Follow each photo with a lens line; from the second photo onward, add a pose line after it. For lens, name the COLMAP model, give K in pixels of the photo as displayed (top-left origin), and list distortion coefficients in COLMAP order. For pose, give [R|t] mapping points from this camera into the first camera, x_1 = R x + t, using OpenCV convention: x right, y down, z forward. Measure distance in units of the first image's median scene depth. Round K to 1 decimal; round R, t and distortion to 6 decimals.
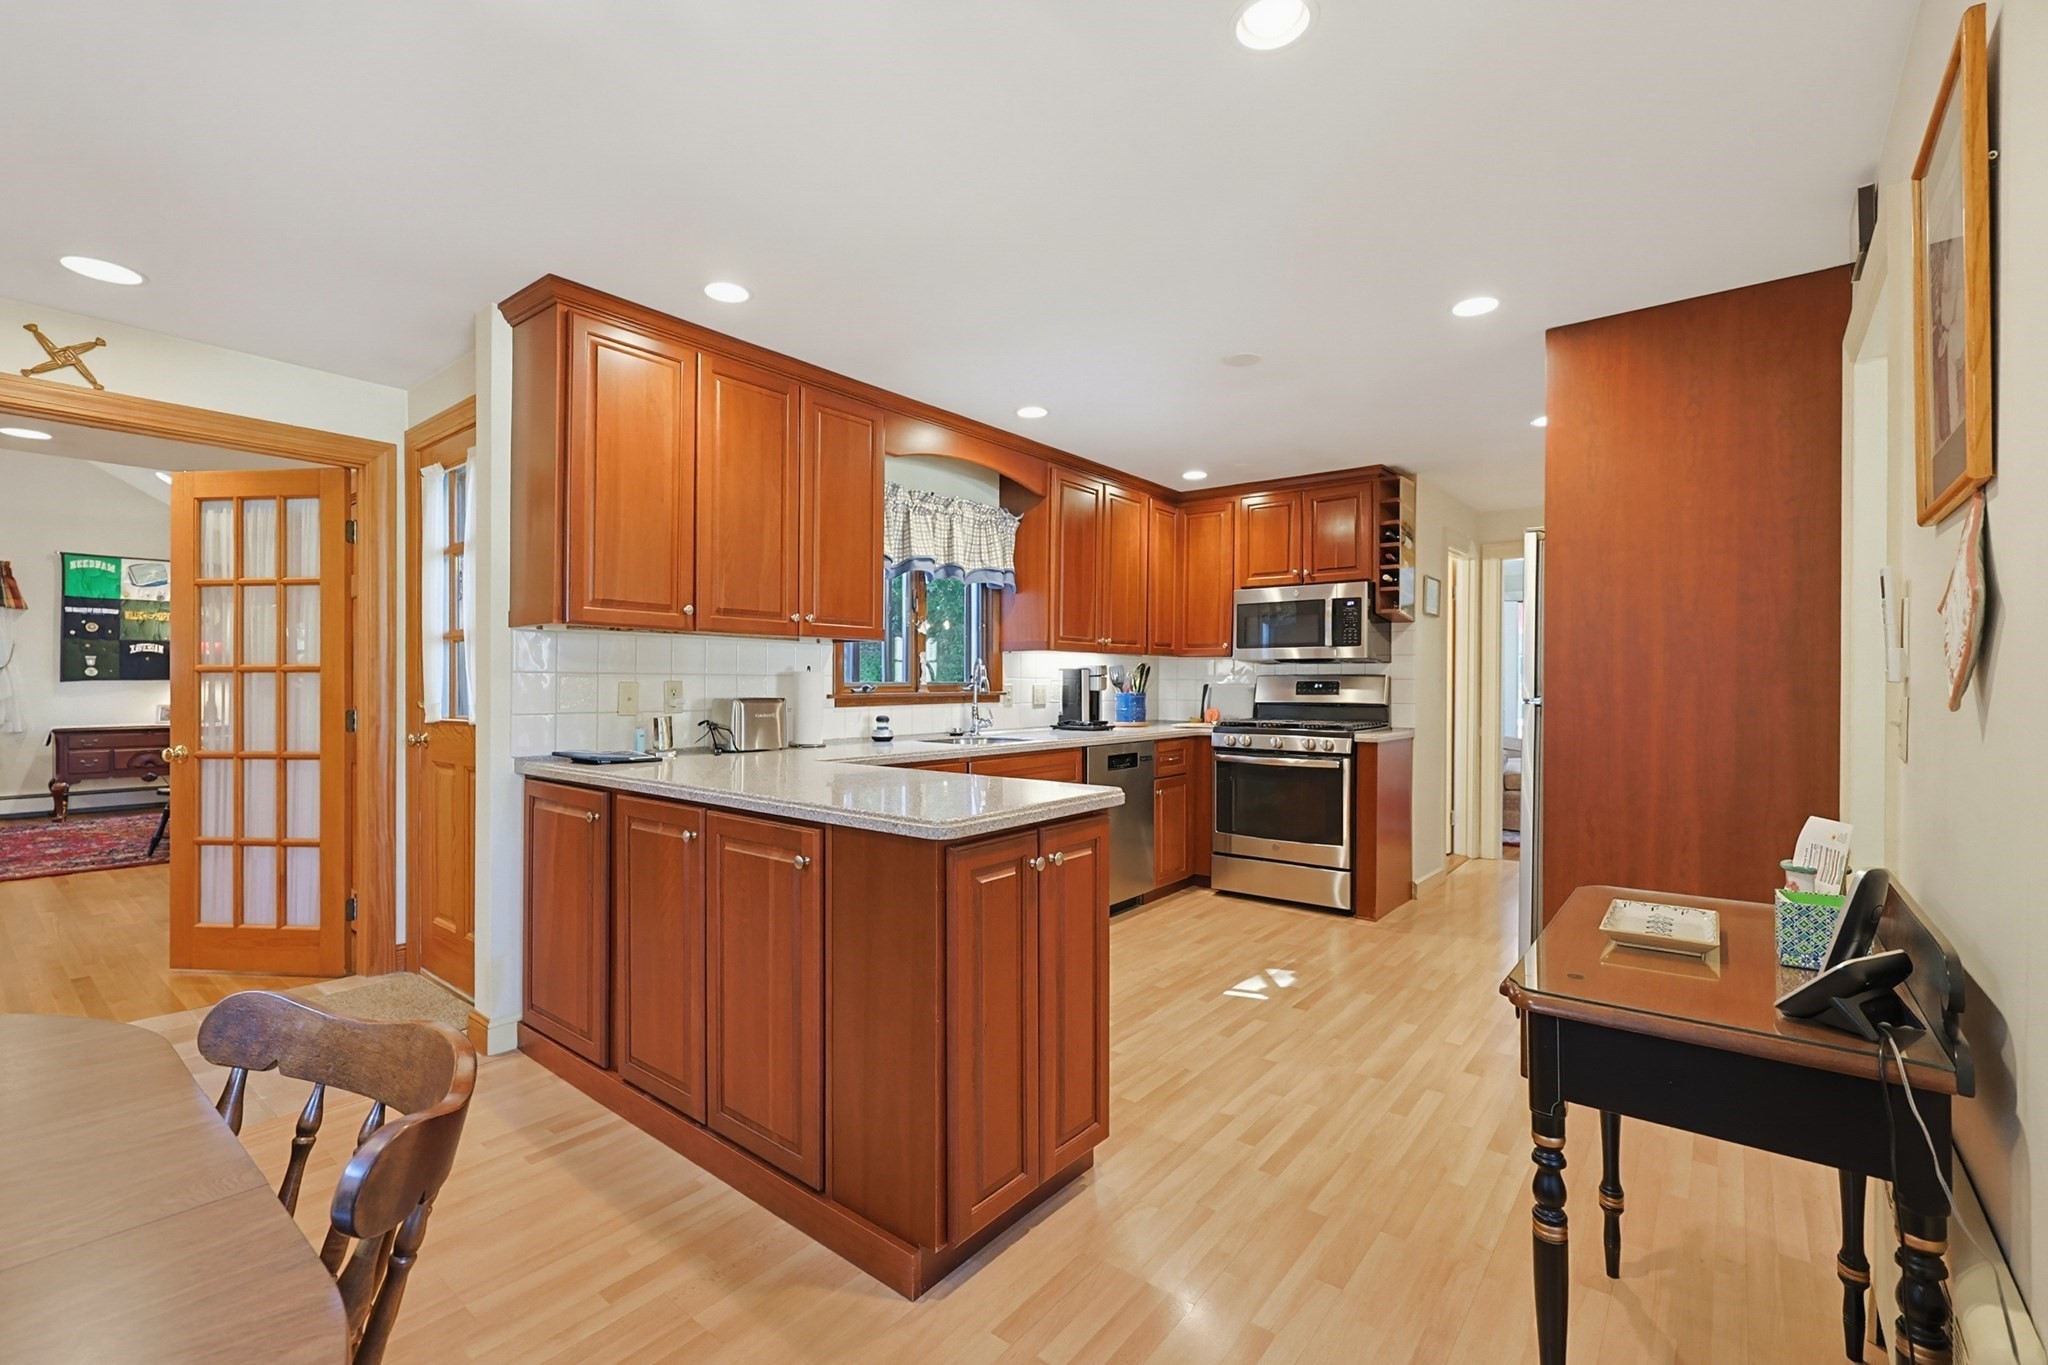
lens RADIAL K [[885.2, 0, 1025.8], [0, 885.2, 687.5], [0, 0, 1]] dist [-0.001220, -0.000210]
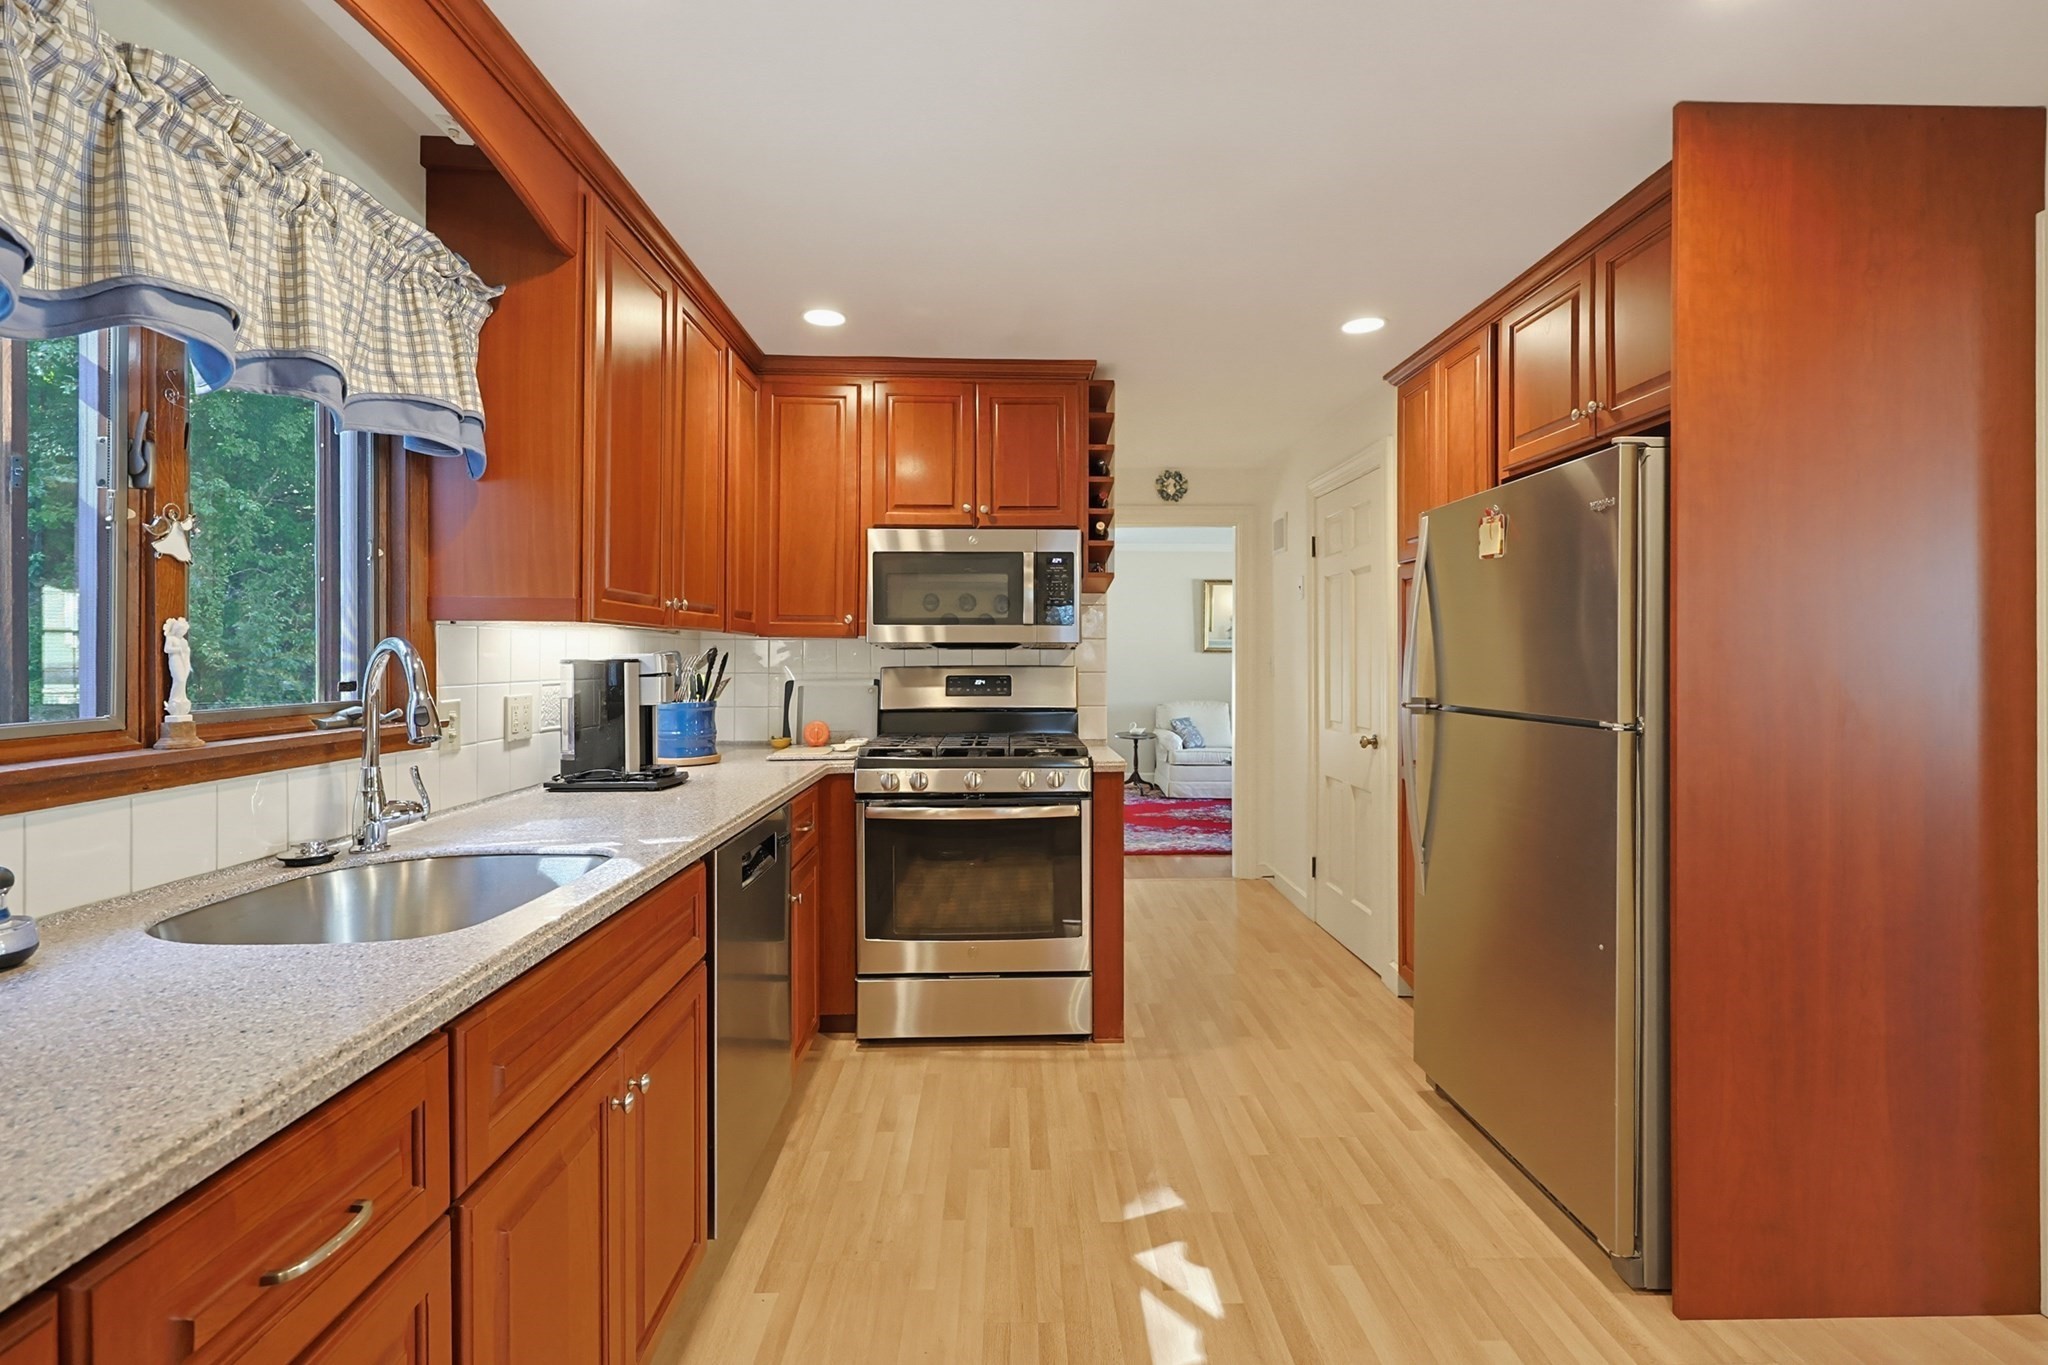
lens RADIAL K [[884.0, 0, 1028.7], [0, 884.0, 664.8], [0, 0, 1]] dist [-0.002676, 0.000039]
pose [[0.766945, -0.008106, 0.641662, -0.080363], [0.006011, 0.999967, 0.005448, -0.021599], [-0.641685, -0.000322, 0.766968, 0.530125]]
